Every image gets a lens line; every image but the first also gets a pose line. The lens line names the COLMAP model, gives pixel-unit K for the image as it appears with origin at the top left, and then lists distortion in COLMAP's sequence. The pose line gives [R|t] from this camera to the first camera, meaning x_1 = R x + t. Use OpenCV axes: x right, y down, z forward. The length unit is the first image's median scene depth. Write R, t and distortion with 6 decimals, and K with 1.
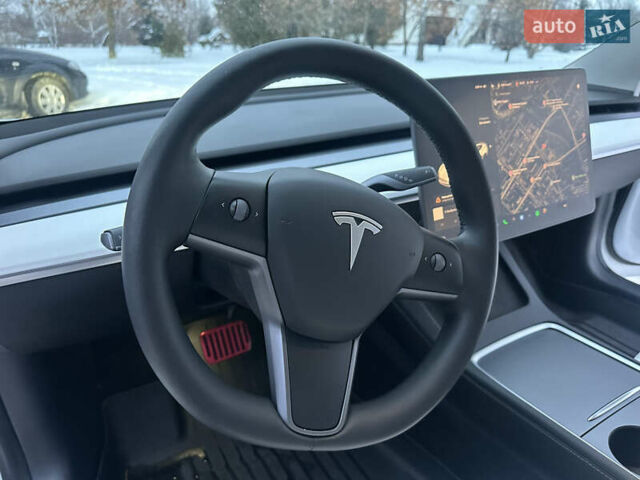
lens RADIAL K [[468.8, 0, 319.7], [0, 468.8, 247.6], [0, 0, 1]] dist [-0.006061, -0.002585]
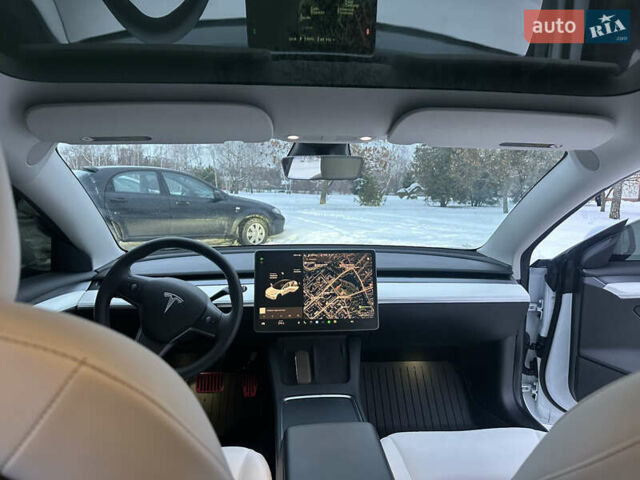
lens RADIAL K [[452.4, 0, 321.2], [0, 452.4, 240.9], [0, 0, 1]] dist [0.065426, -0.085729]
pose [[0.914376, 0.073098, -0.398211, 0.134852], [-0.189964, 0.946038, -0.262536, 0.012161], [0.357532, 0.315703, 0.878921, -0.084094]]
